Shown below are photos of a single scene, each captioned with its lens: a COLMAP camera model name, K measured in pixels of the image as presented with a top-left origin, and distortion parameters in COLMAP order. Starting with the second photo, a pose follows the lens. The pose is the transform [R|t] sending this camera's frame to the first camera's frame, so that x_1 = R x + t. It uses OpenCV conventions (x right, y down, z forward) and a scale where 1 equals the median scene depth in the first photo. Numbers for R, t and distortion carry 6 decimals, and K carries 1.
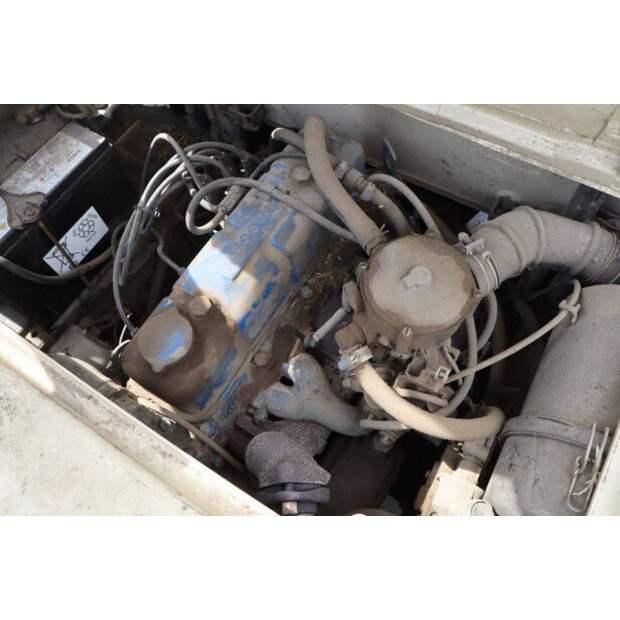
lens RADIAL K [[504.5, 0, 310.0], [0, 504.5, 310.0], [0, 0, 1]] dist [-0.162256, 0.128024]
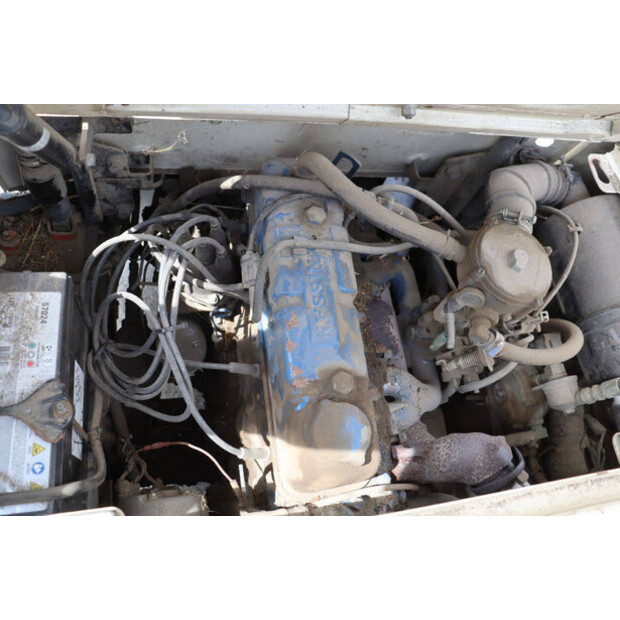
lens RADIAL K [[504.5, 0, 310.0], [0, 504.5, 310.0], [0, 0, 1]] dist [-0.162256, 0.128024]
pose [[0.727924, -0.491368, 0.478209, -0.589669], [0.442501, 0.869420, 0.219775, -0.332168], [-0.523755, 0.051629, 0.850303, 0.179808]]
